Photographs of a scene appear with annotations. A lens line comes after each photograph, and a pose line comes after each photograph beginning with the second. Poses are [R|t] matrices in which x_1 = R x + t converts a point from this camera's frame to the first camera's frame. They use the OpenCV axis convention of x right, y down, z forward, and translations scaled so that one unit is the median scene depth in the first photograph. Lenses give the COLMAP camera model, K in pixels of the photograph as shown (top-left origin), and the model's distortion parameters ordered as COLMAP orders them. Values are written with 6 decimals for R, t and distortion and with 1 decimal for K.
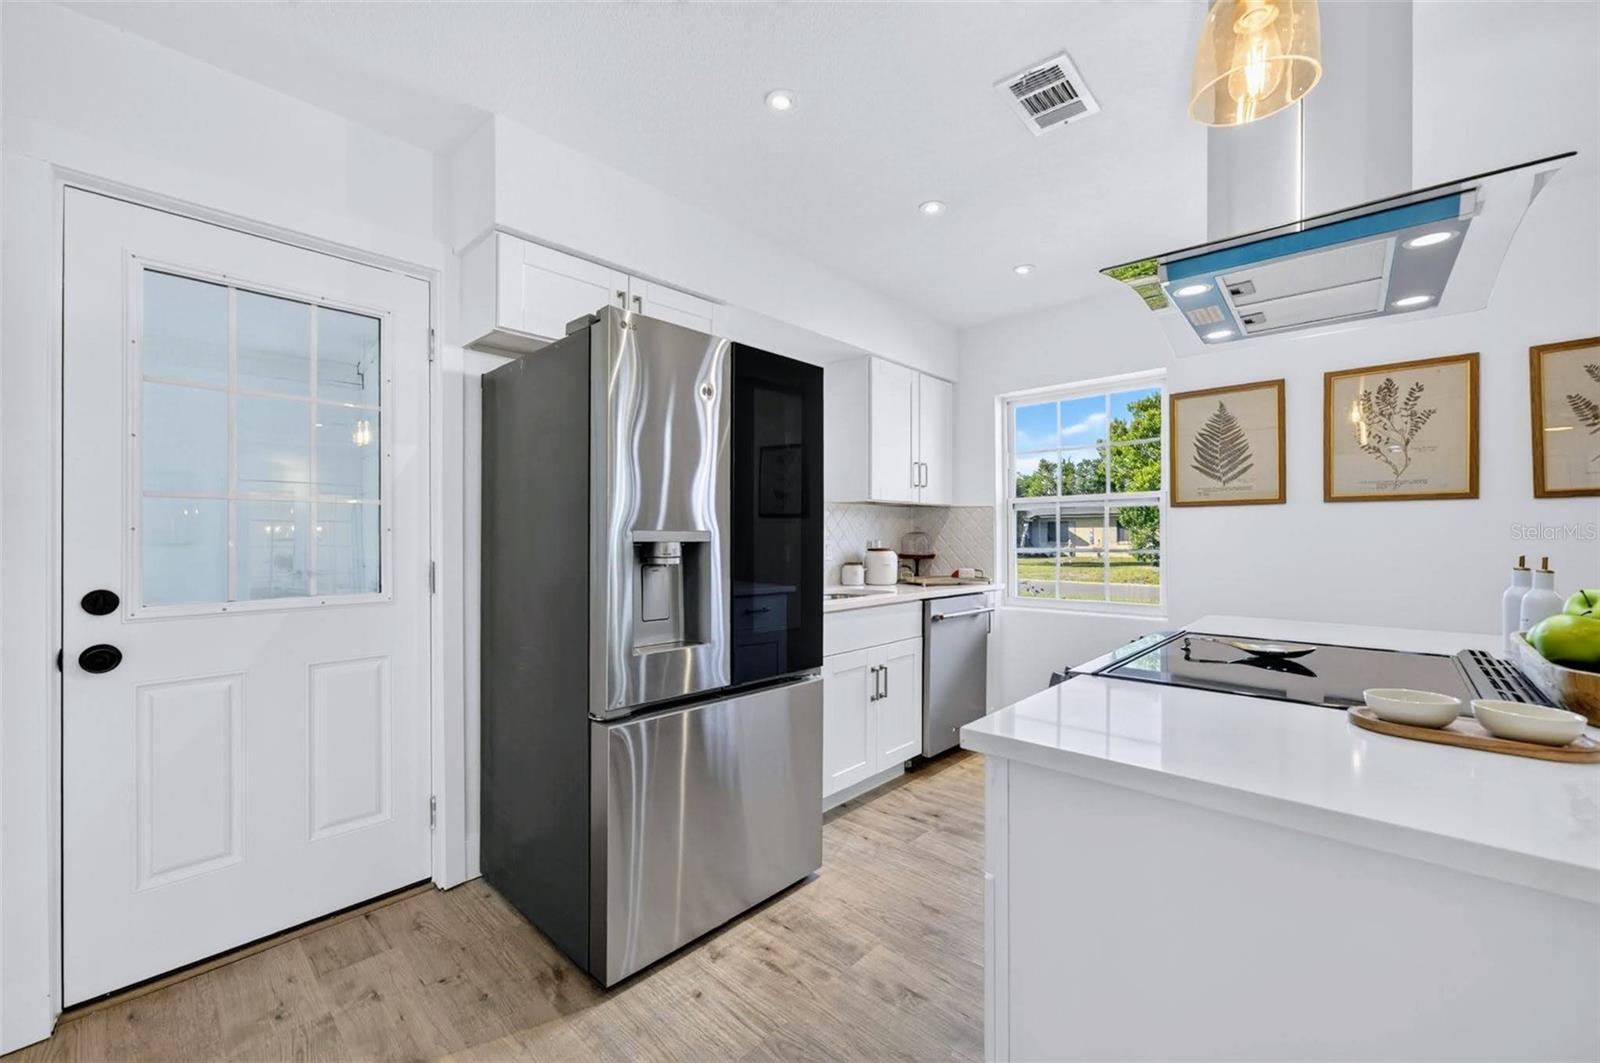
lens RADIAL K [[646.8, 0, 811.9], [0, 646.8, 533.8], [0, 0, 1]] dist [-0.000911, 0.000004]
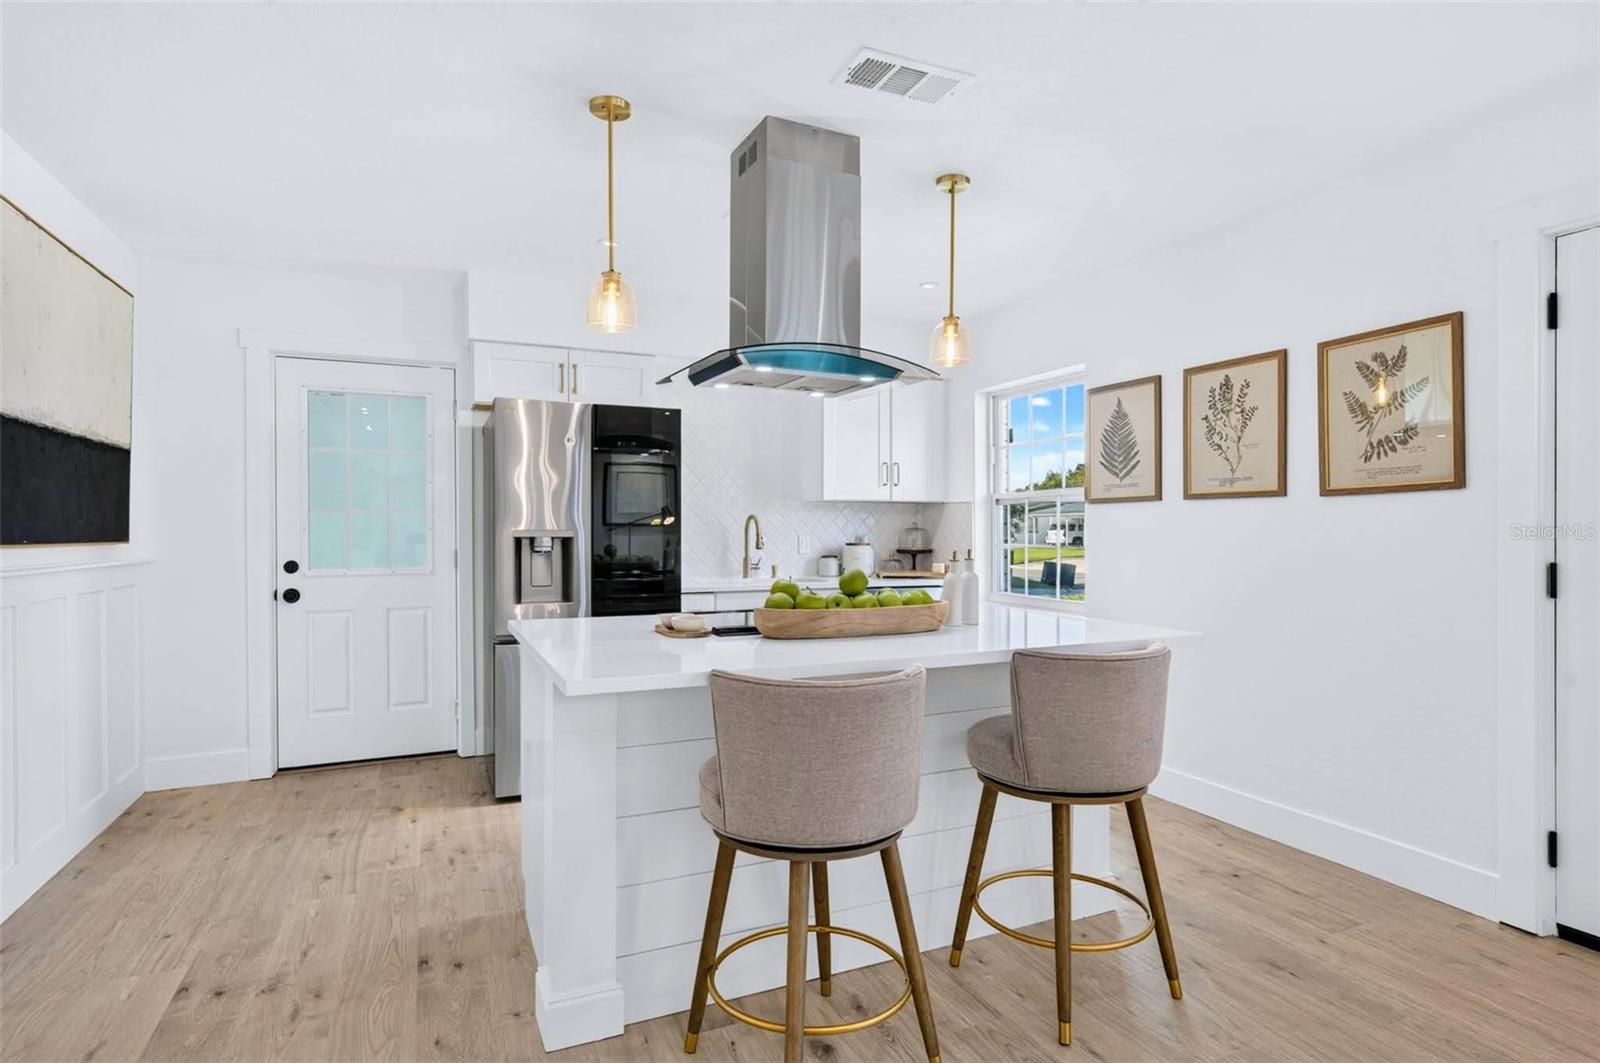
lens RADIAL K [[837.5, 0, 800.0], [0, 837.5, 531.5], [0, 0, 1]] dist [-0.000974, 0.000052]
pose [[0.921735, 0.001421, -0.387817, 0.782394], [0.001454, 0.999974, 0.007119, -0.009451], [0.387817, -0.007126, 0.921709, -0.442492]]
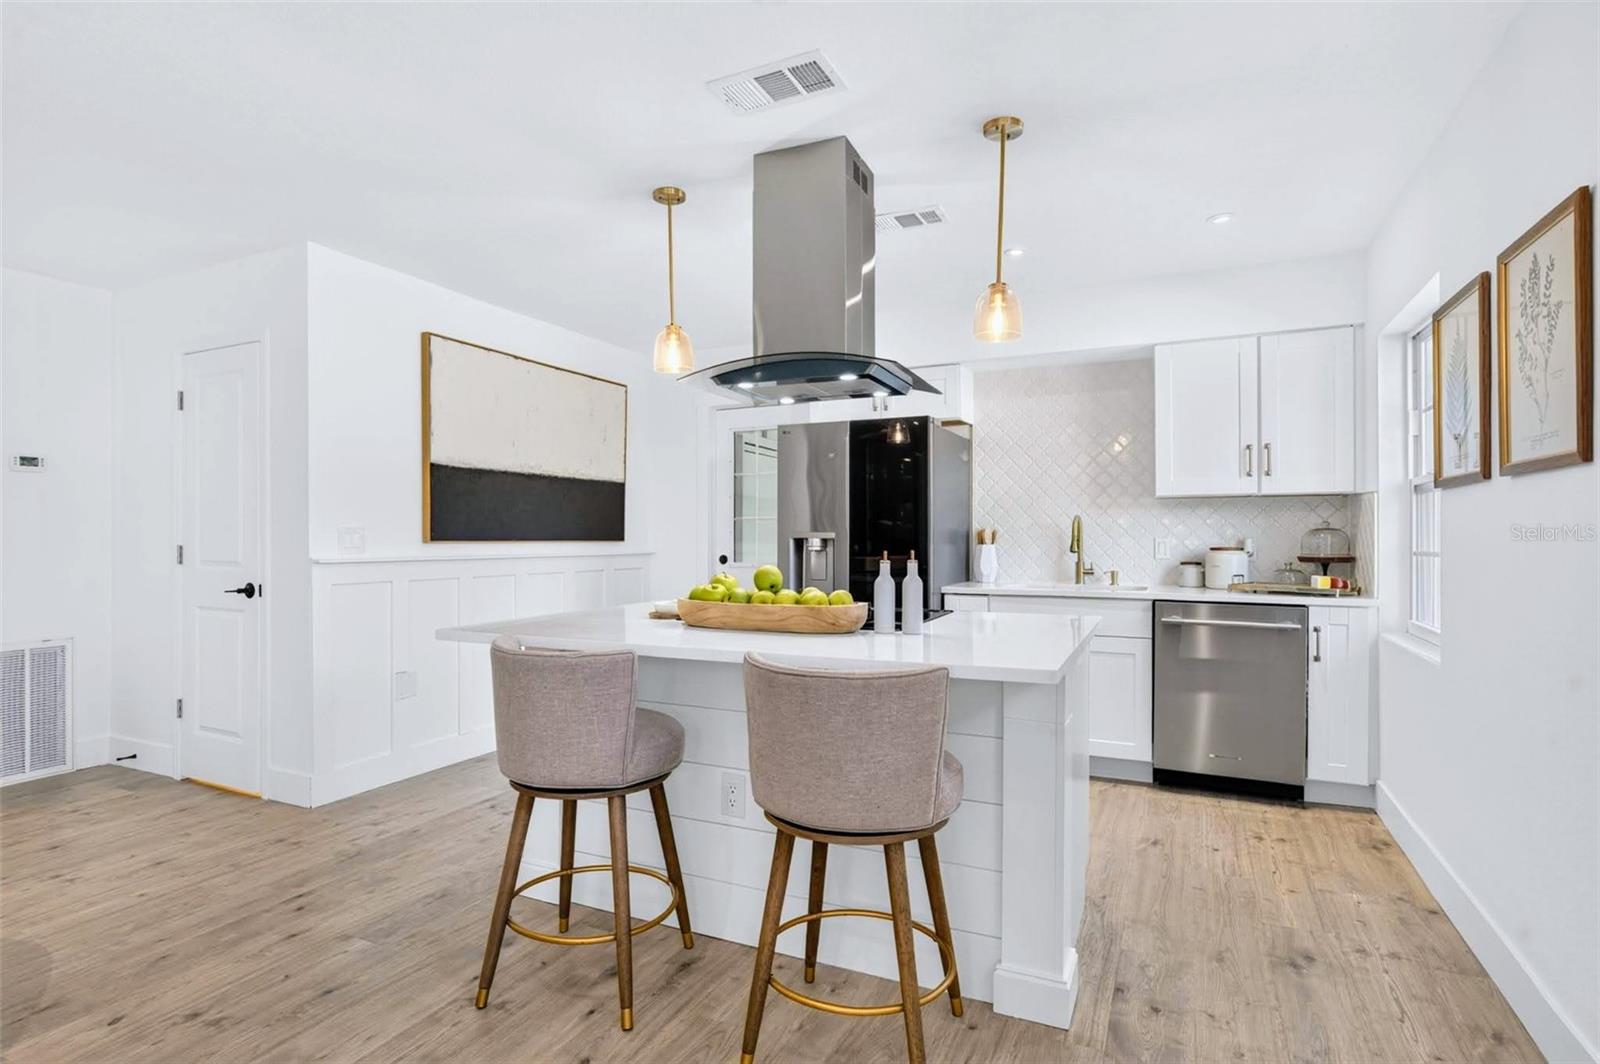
lens RADIAL K [[799.9, 0, 801.2], [0, 799.9, 525.2], [0, 0, 1]] dist [-0.000814, 0.000262]
pose [[0.303192, -0.012321, -0.952850, 1.352659], [0.006464, 0.999920, -0.010873, 0.000398], [0.952908, -0.002863, 0.303247, 0.177402]]
